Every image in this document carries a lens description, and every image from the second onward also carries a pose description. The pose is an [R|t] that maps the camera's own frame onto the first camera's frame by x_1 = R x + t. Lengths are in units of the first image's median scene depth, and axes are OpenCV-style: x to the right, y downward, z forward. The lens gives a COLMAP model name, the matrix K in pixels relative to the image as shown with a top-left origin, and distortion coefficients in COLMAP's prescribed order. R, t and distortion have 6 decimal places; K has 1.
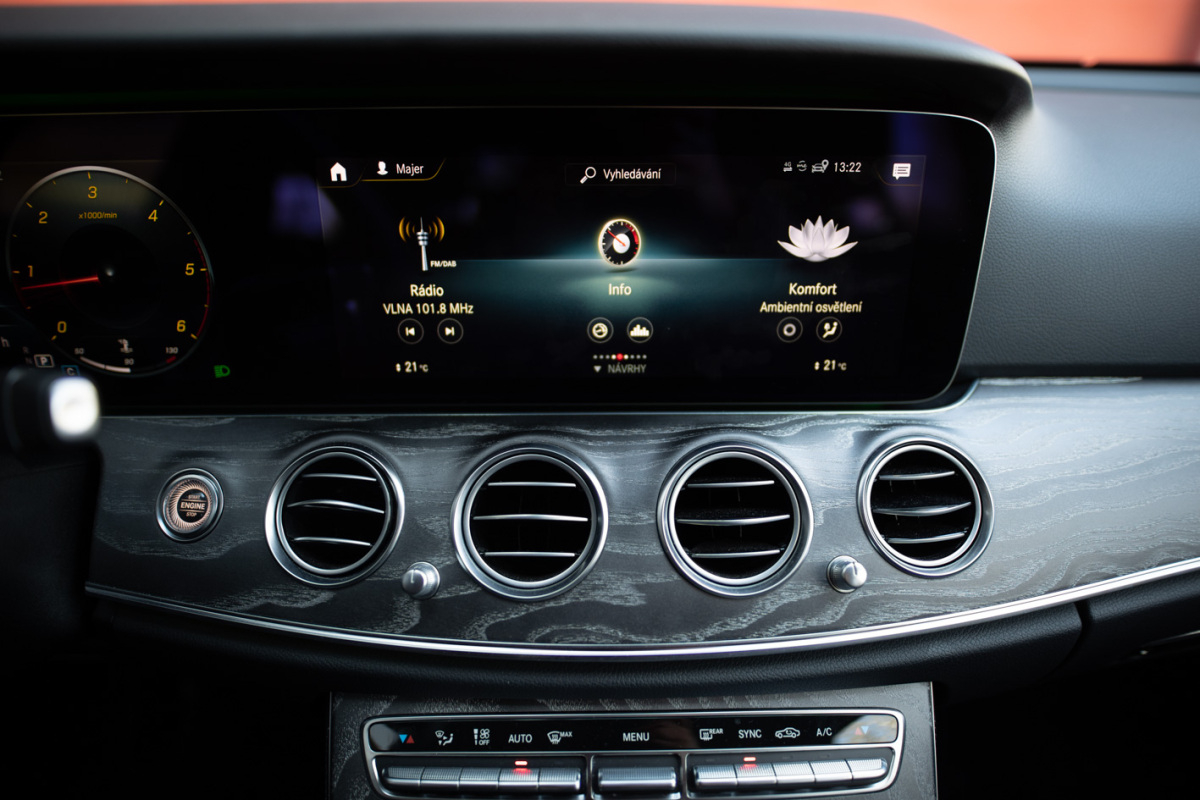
lens RADIAL K [[672.0, 0, 600.0], [0, 672.0, 400.0], [0, 0, 1]] dist [-0.038063, 0.002079]
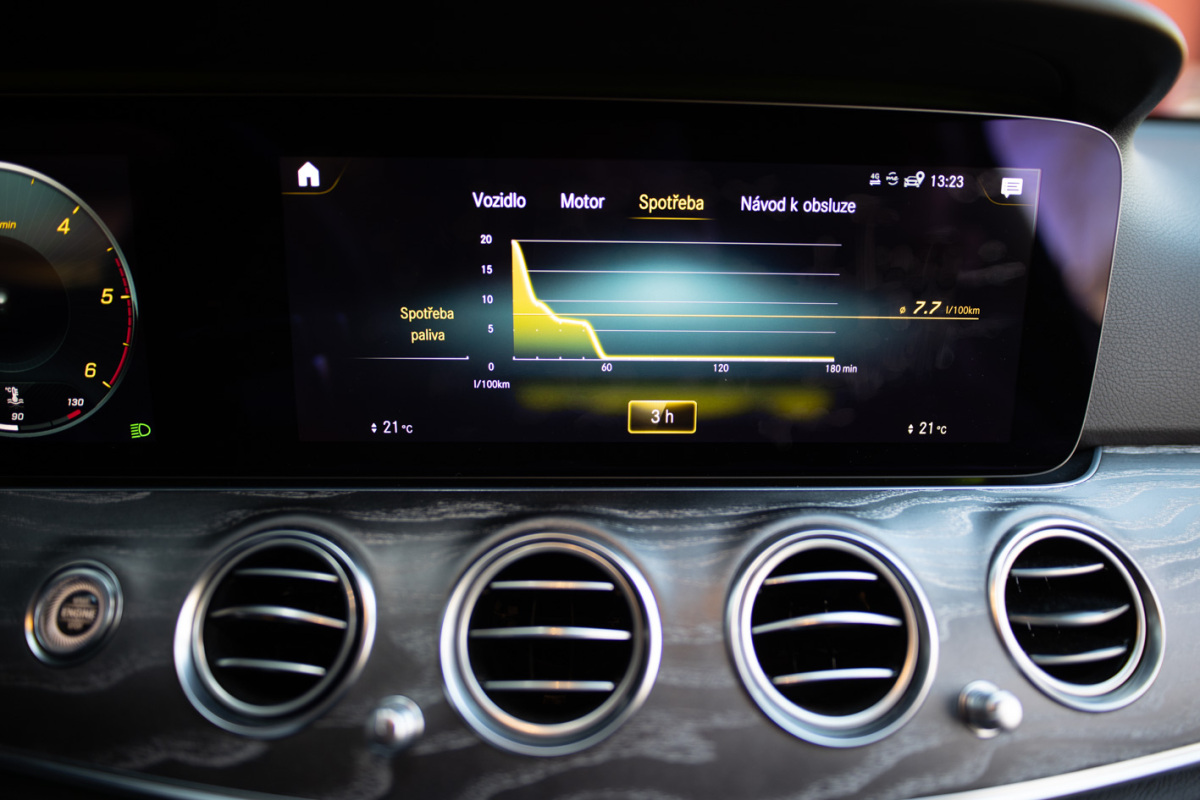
lens RADIAL K [[672.0, 0, 600.0], [0, 672.0, 400.0], [0, 0, 1]] dist [-0.038063, 0.002079]
pose [[0.999337, 0.008337, 0.035432, -0.075200], [-0.003580, 0.991210, -0.132247, 0.021811], [-0.036223, 0.132033, 0.990583, 0.244870]]
